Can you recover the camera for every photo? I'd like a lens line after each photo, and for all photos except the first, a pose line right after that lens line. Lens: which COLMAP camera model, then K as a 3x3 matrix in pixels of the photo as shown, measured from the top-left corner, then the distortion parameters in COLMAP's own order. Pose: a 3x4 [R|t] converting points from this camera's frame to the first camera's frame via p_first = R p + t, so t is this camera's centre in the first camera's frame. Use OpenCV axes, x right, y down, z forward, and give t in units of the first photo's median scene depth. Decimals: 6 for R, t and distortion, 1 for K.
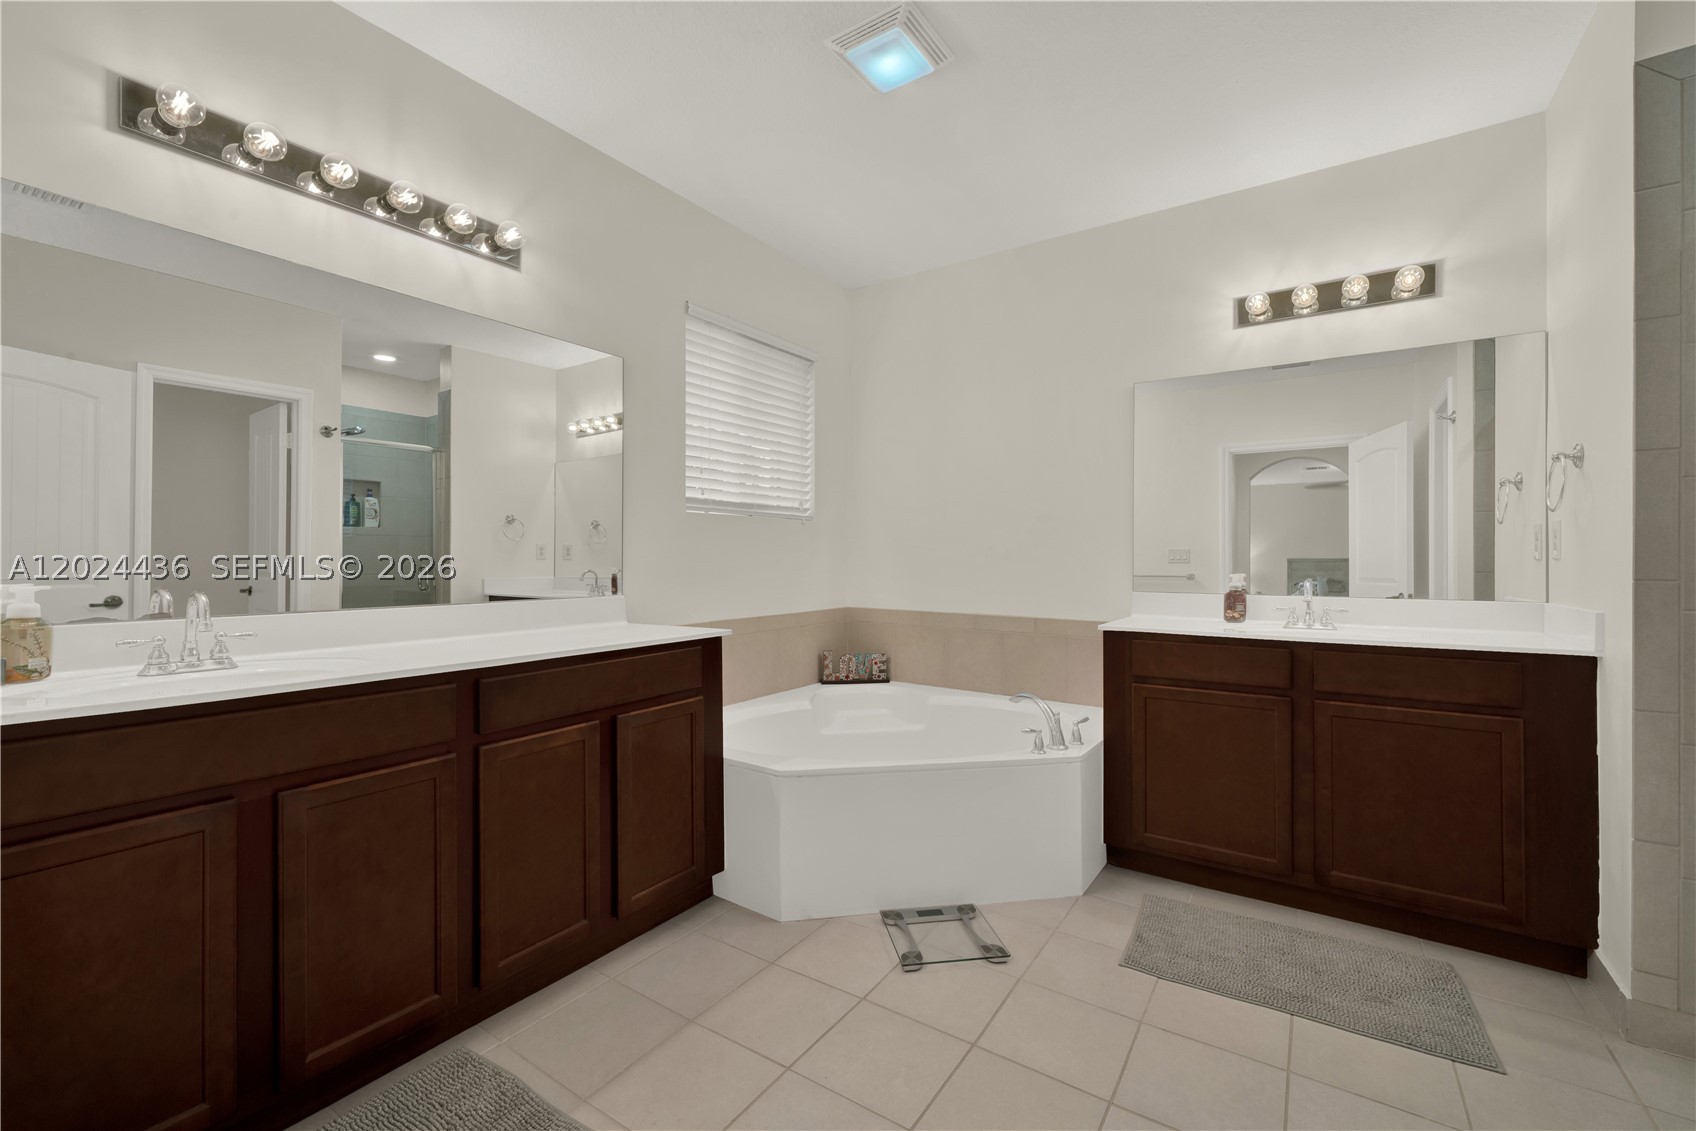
lens RADIAL K [[707.1, 0, 851.0], [0, 707.1, 558.7], [0, 0, 1]] dist [0.000890, 0.000264]
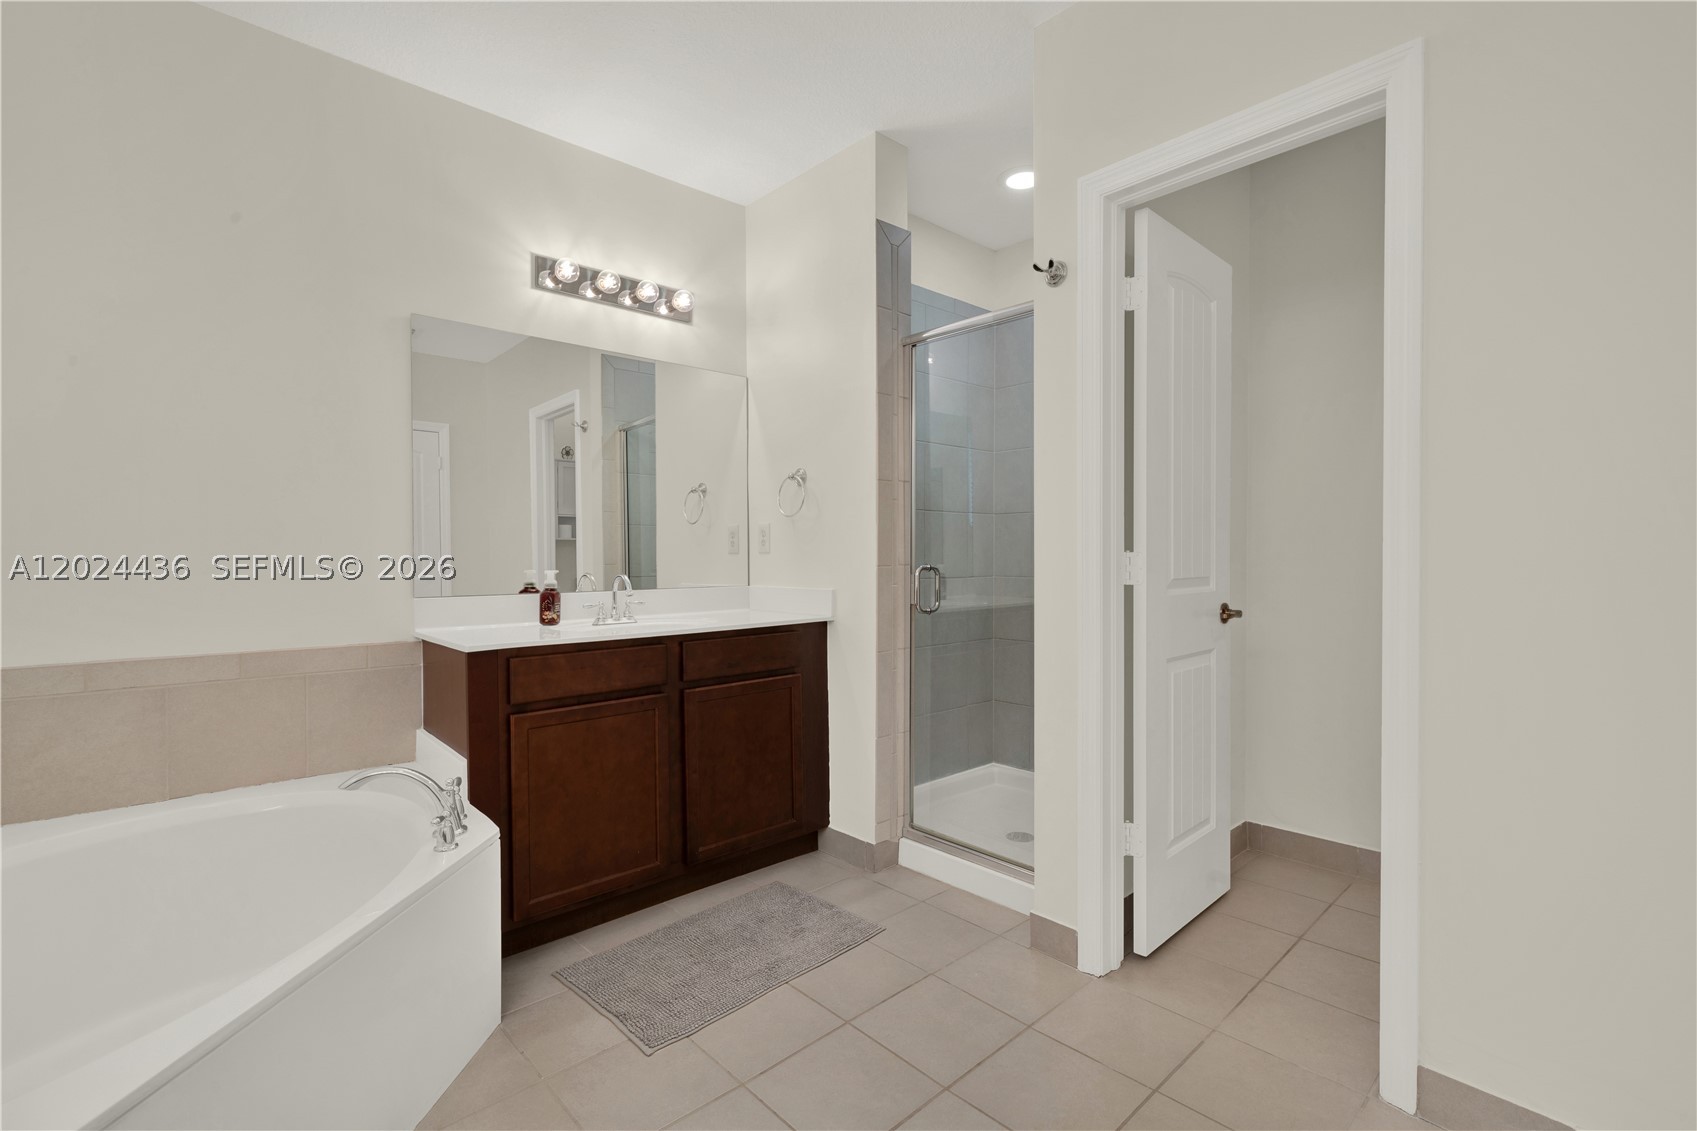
lens RADIAL K [[759.5, 0, 848.5], [0, 759.5, 565.5], [0, 0, 1]] dist [0.001562, 0.000490]
pose [[0.230677, -0.018323, 0.972858, -0.340387], [0.001212, 0.999827, 0.018544, -0.001336], [-0.973030, -0.003099, 0.230659, 0.489258]]
